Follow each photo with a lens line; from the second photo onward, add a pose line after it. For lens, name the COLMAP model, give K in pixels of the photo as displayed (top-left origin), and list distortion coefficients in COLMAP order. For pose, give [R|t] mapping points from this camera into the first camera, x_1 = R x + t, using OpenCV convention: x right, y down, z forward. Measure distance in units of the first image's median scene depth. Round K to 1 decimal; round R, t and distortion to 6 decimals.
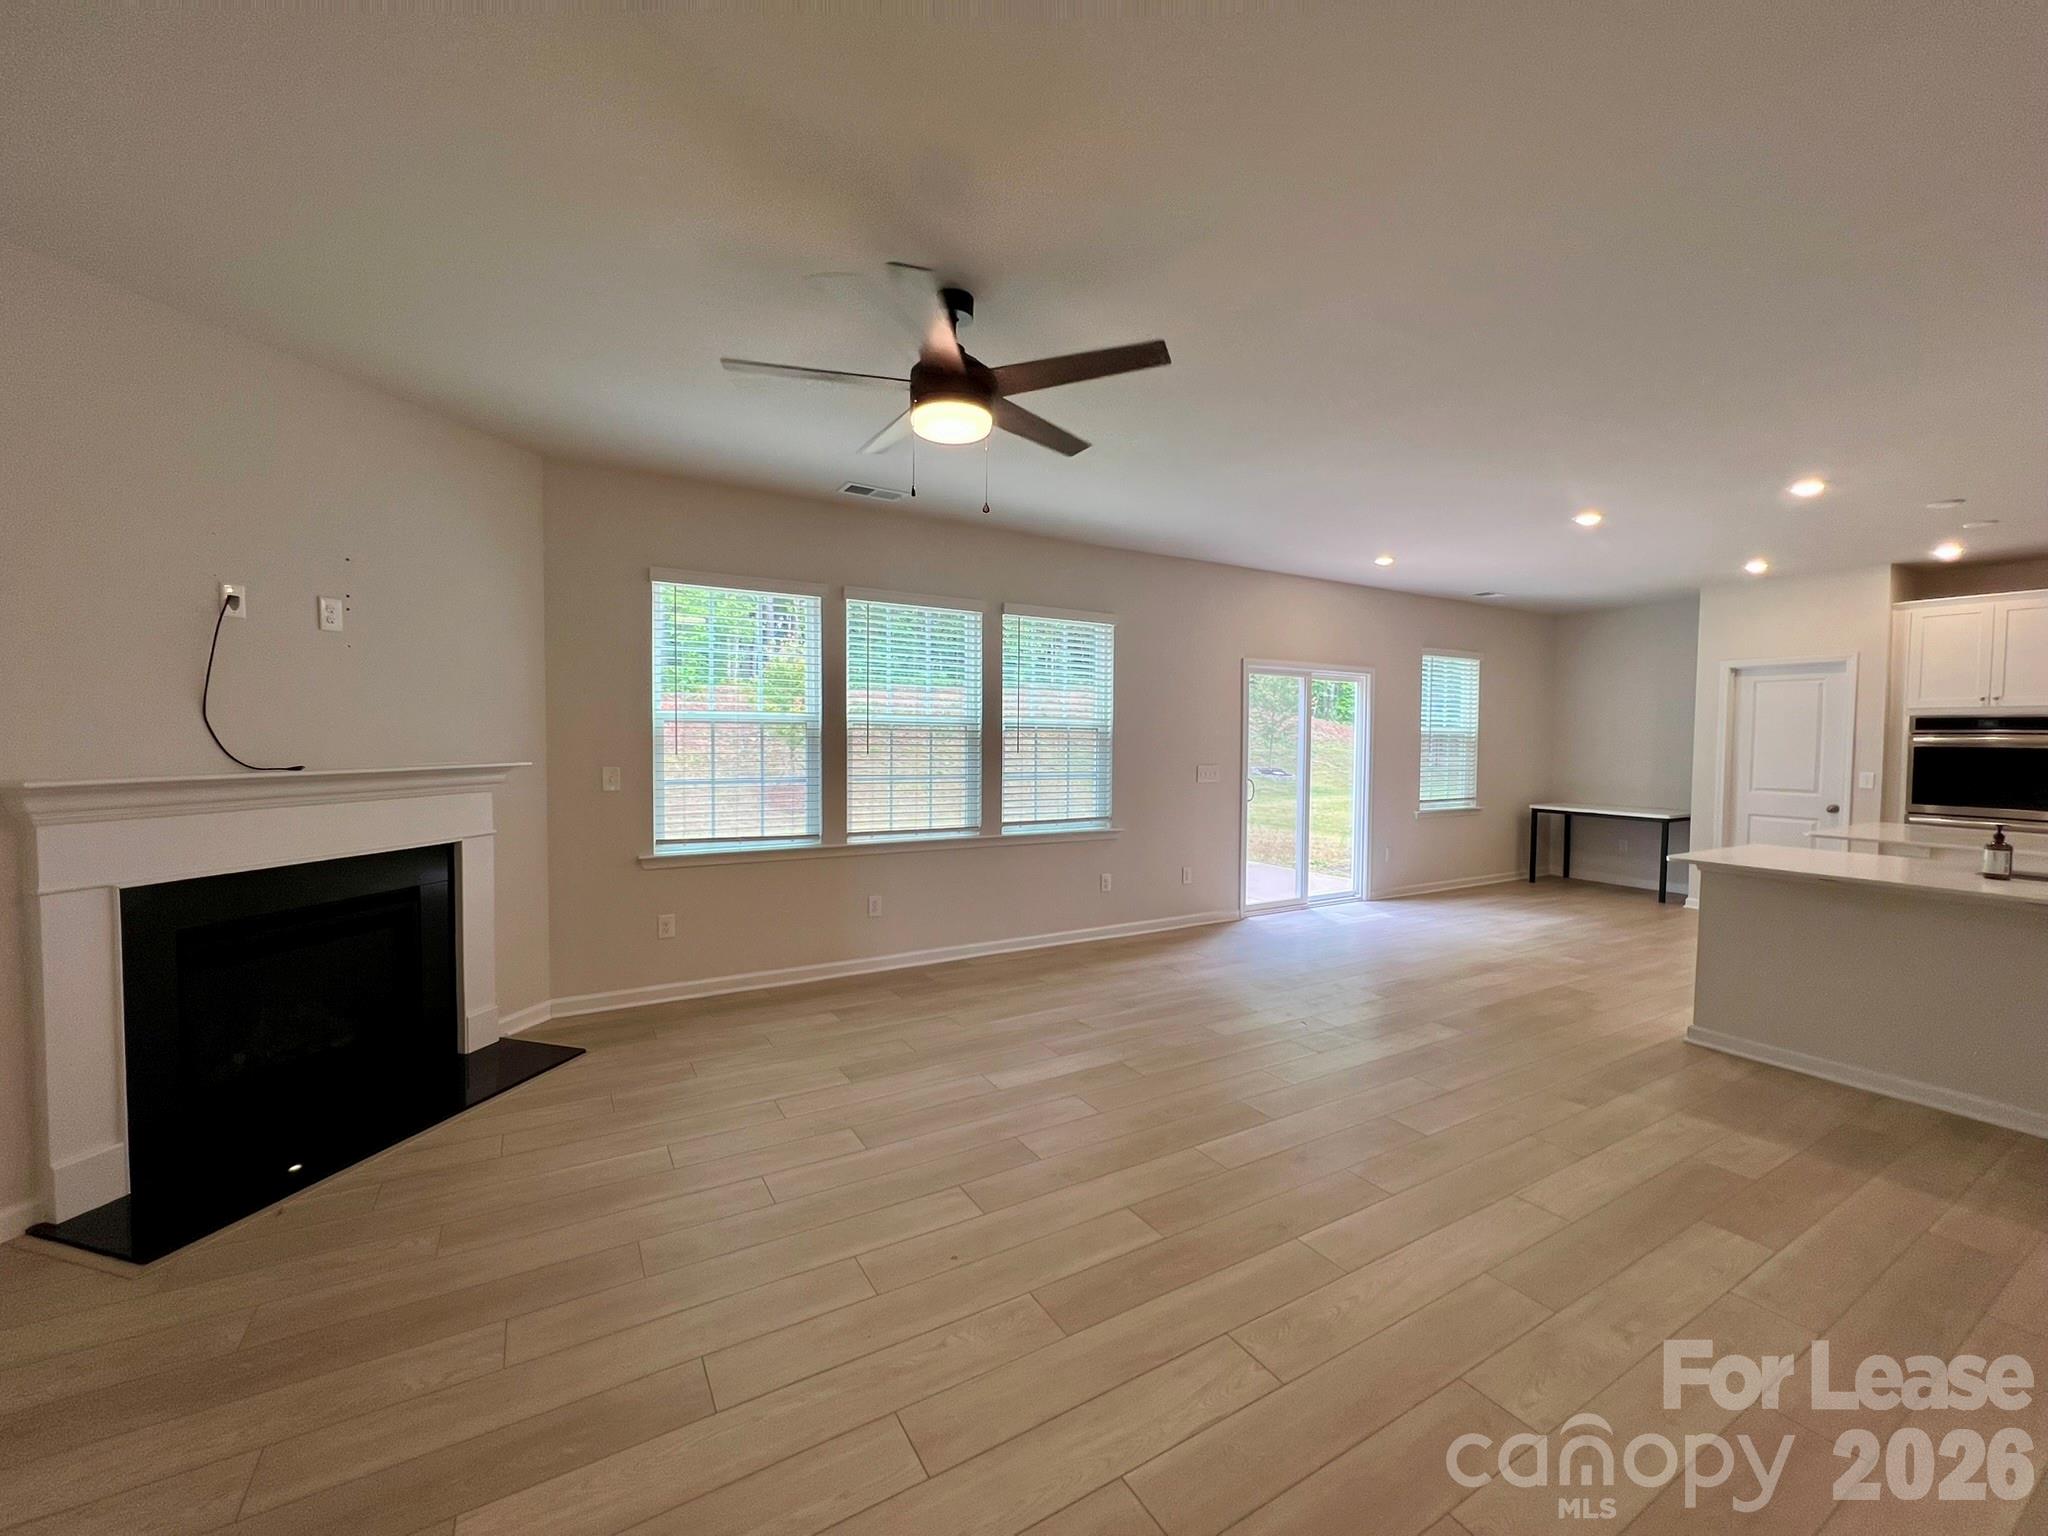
lens RADIAL K [[821.7, 0, 1022.9], [0, 821.7, 764.1], [0, 0, 1]] dist [0.001666, -0.000483]
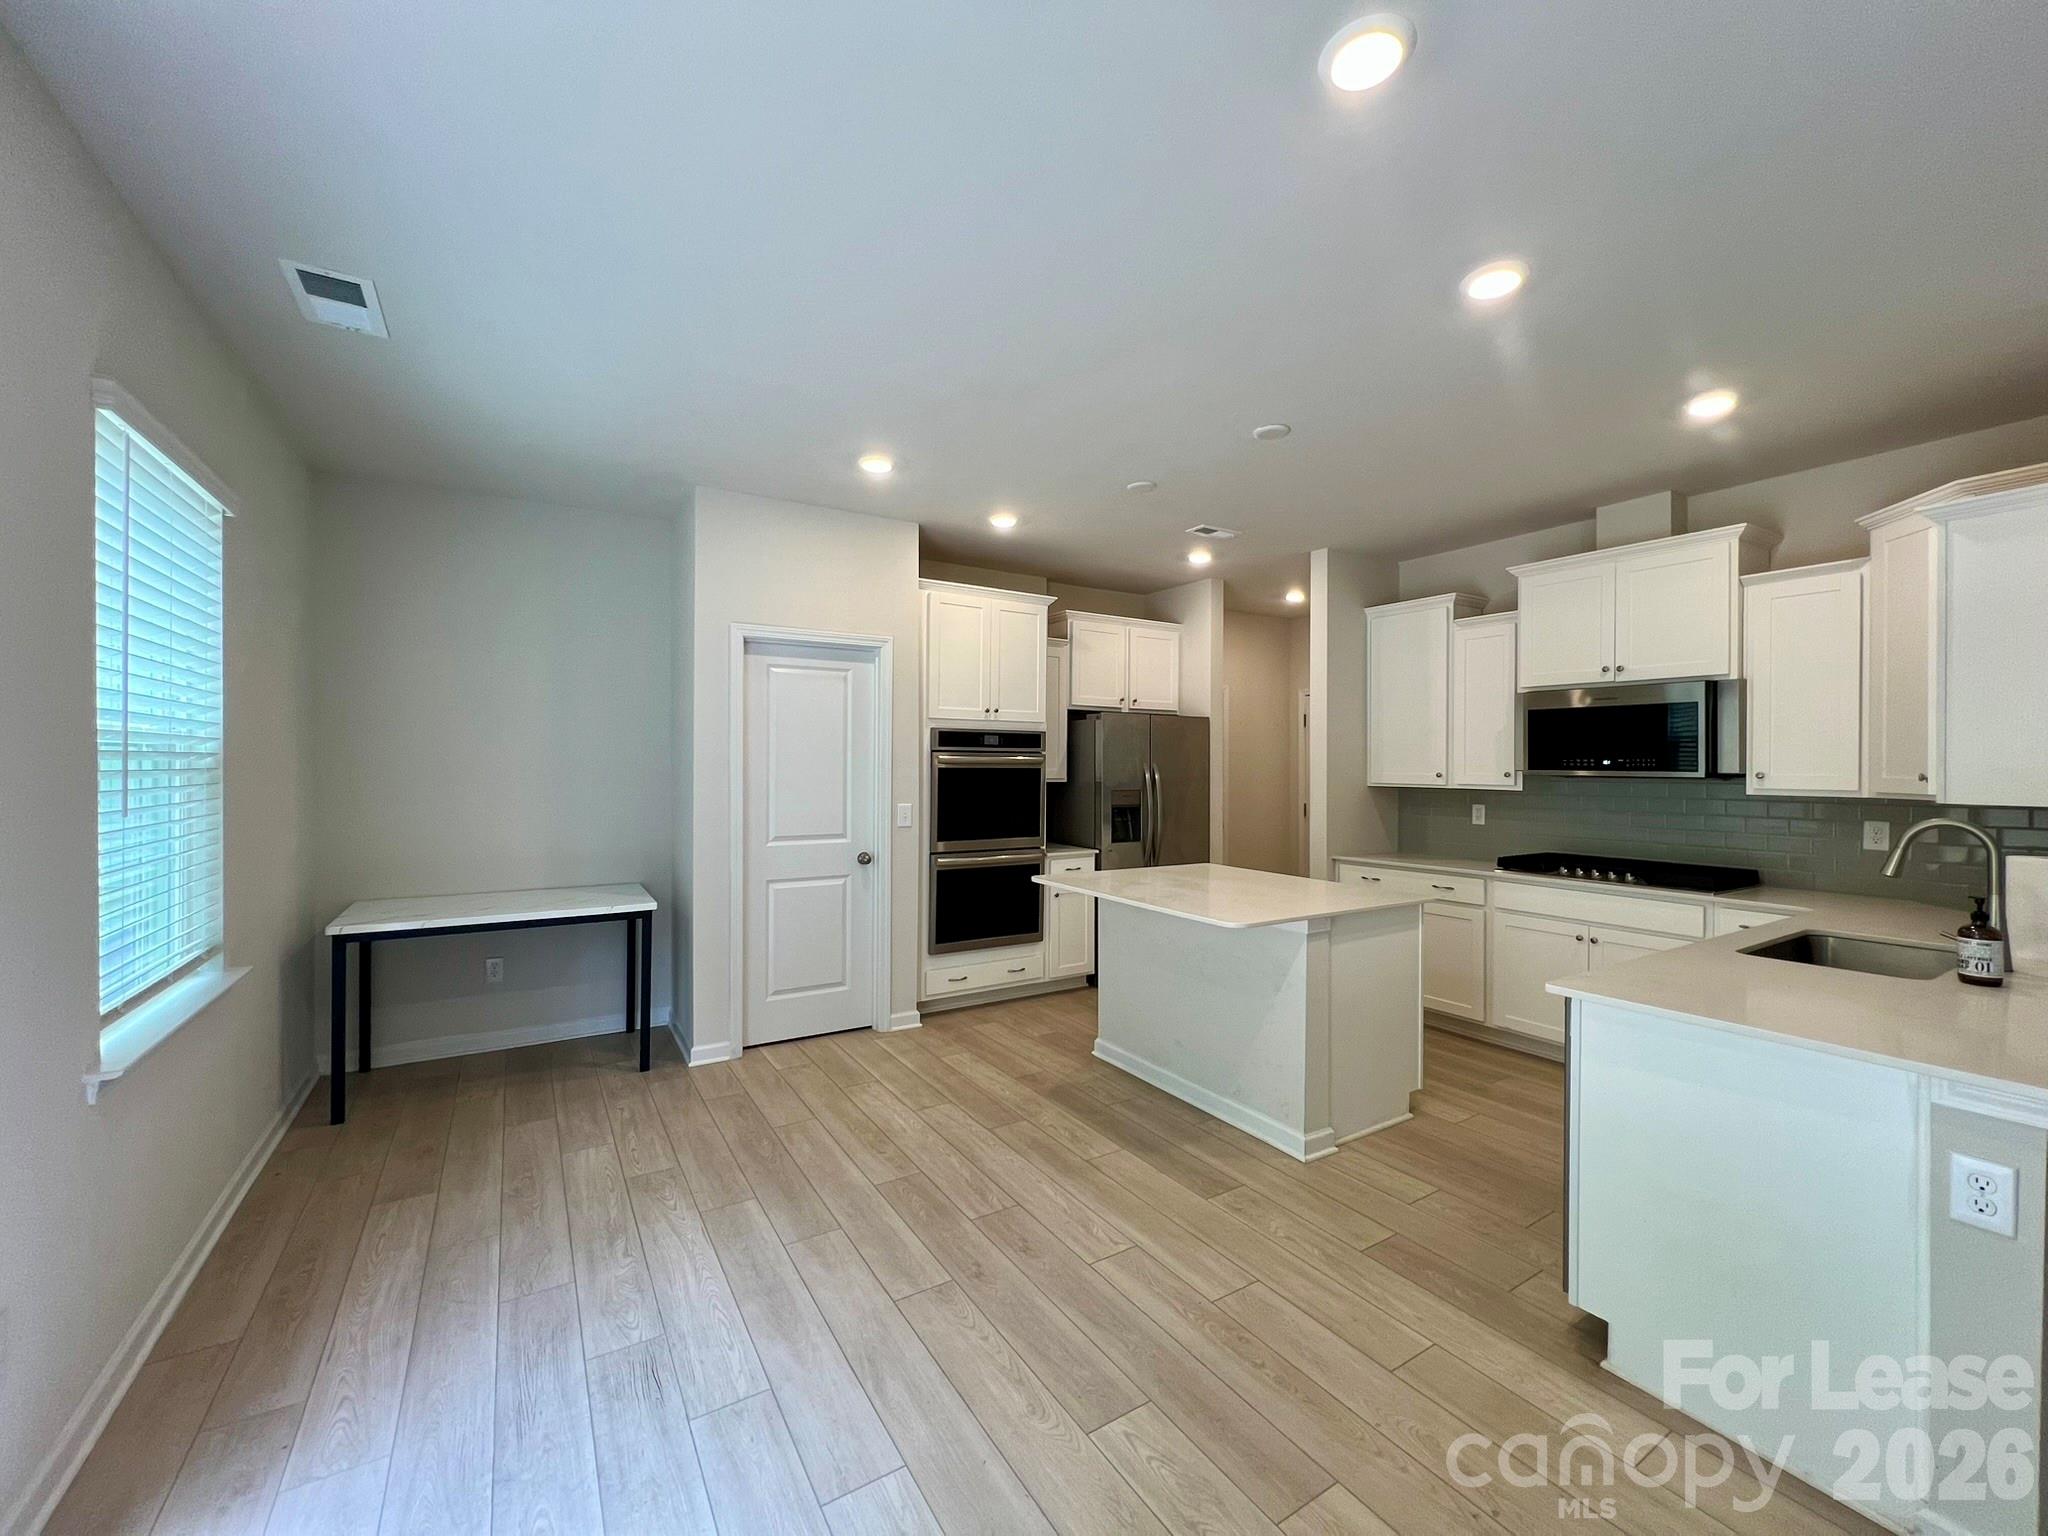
lens RADIAL K [[821.7, 0, 1022.1], [0, 821.7, 764.7], [0, 0, 1]] dist [0.001666, -0.000483]
pose [[-0.016845, -0.010767, 0.999800, 0.431787], [0.031845, 0.999429, 0.011300, -0.042660], [-0.999351, 0.032029, -0.016493, 1.306691]]
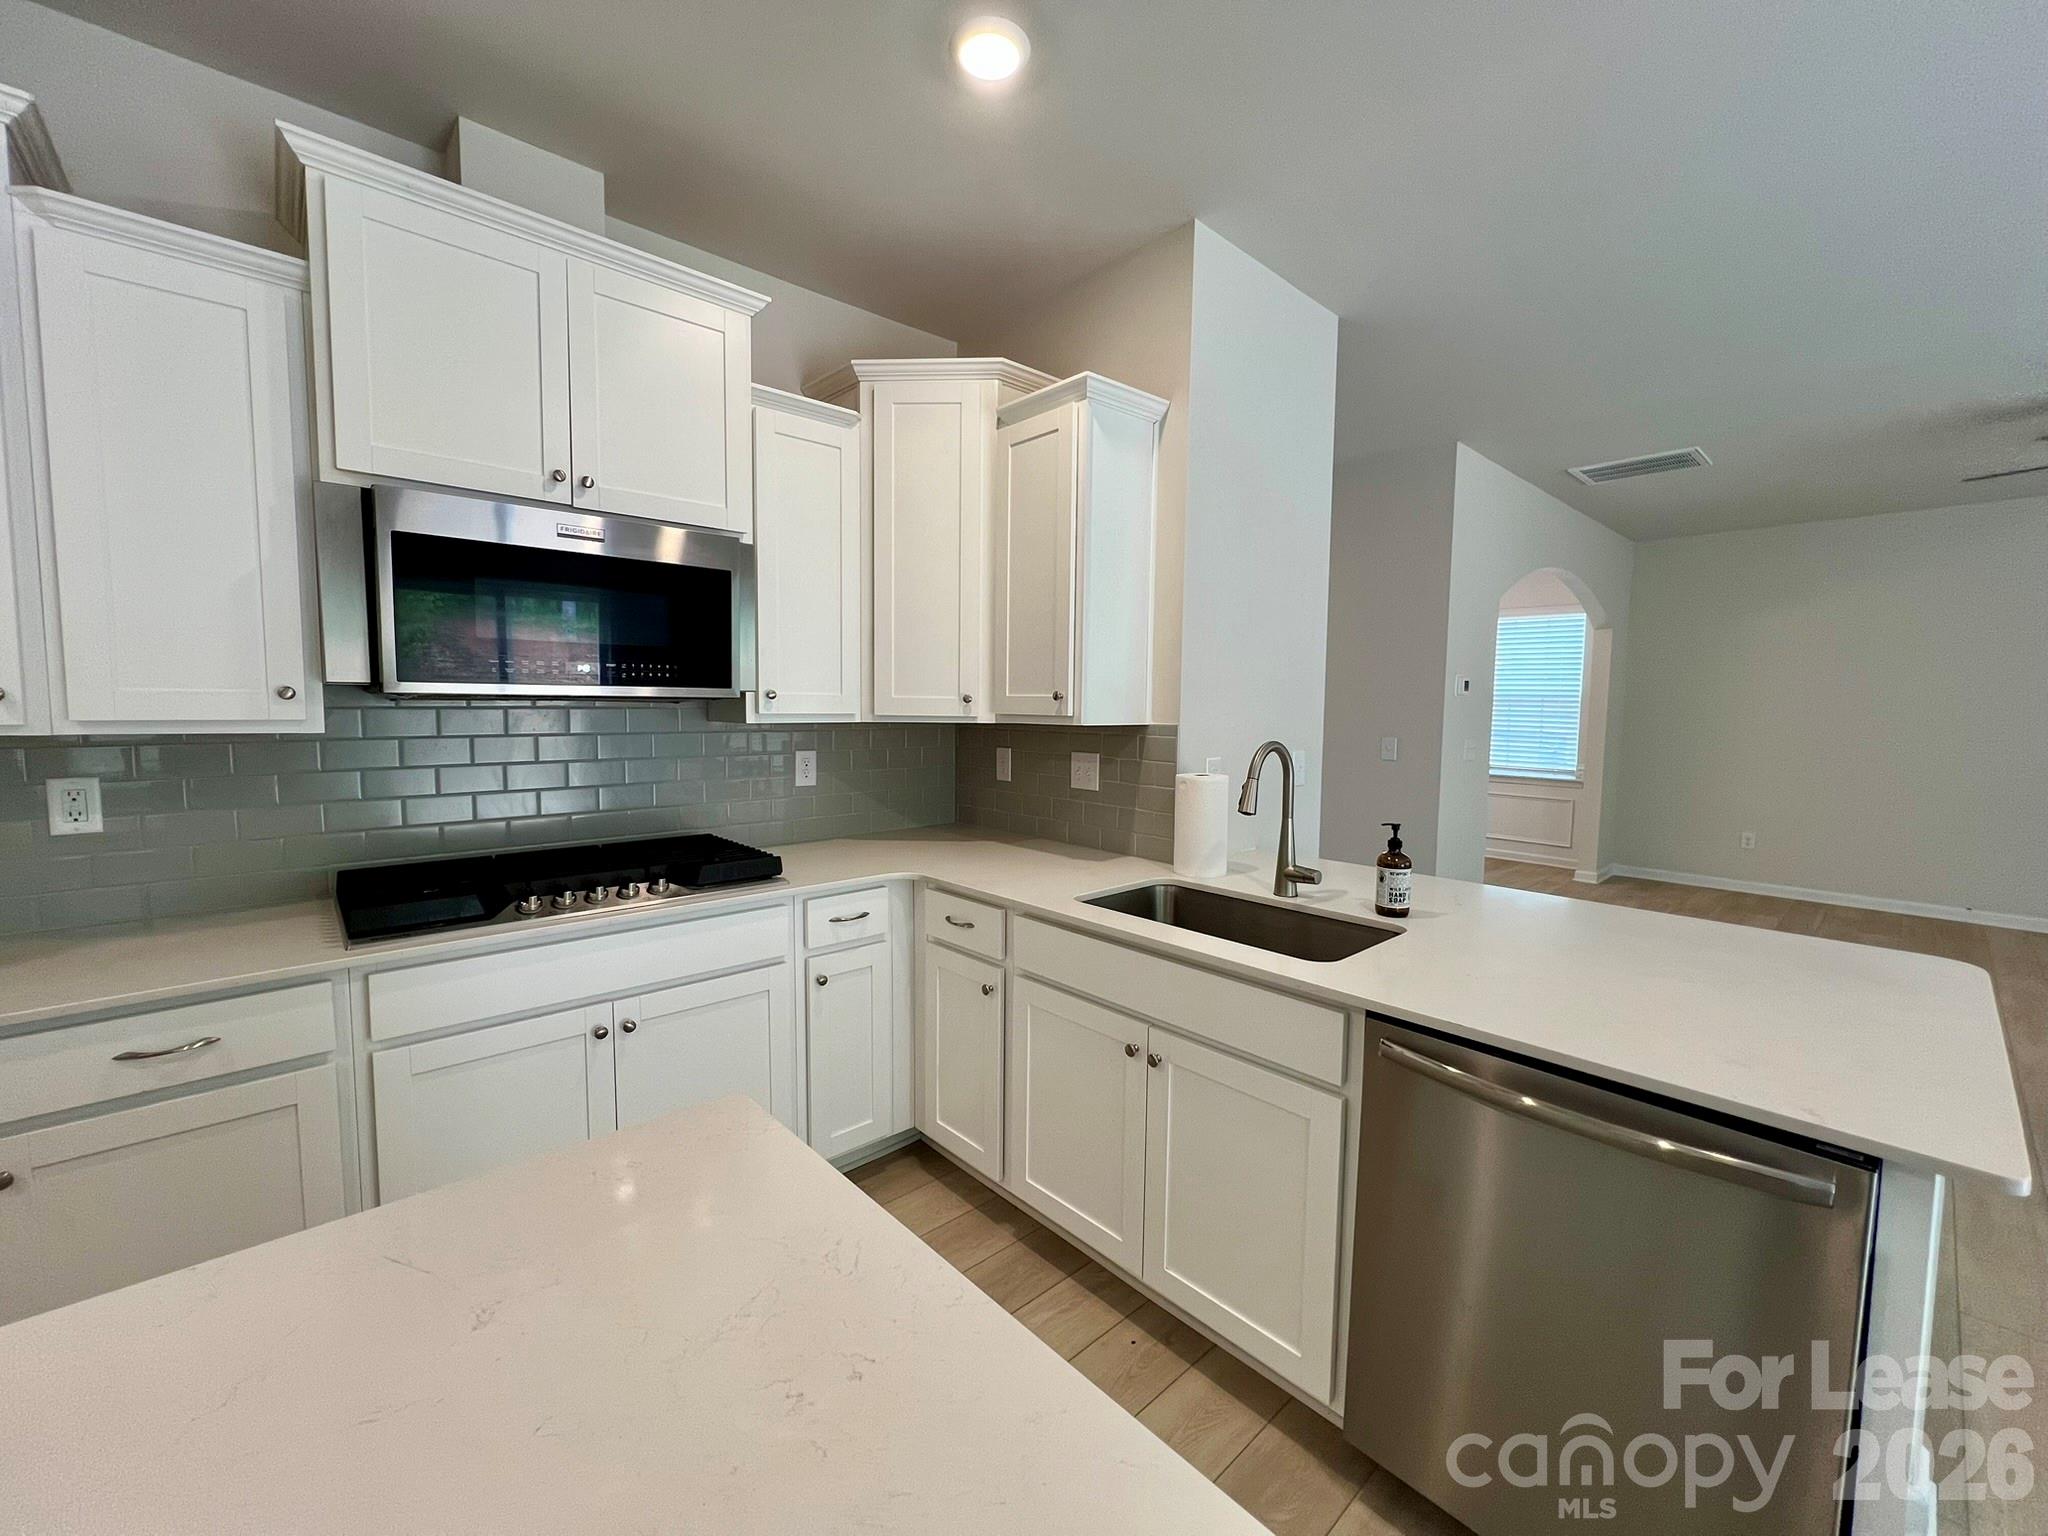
lens RADIAL K [[821.7, 0, 1015.0], [0, 821.7, 763.5], [0, 0, 1]] dist [0.001666, -0.000483]
pose [[-0.982018, -0.005461, -0.188706, 1.179884], [-0.025903, 0.994026, 0.106027, -0.016544], [0.187000, 0.109008, -0.976293, 1.138288]]
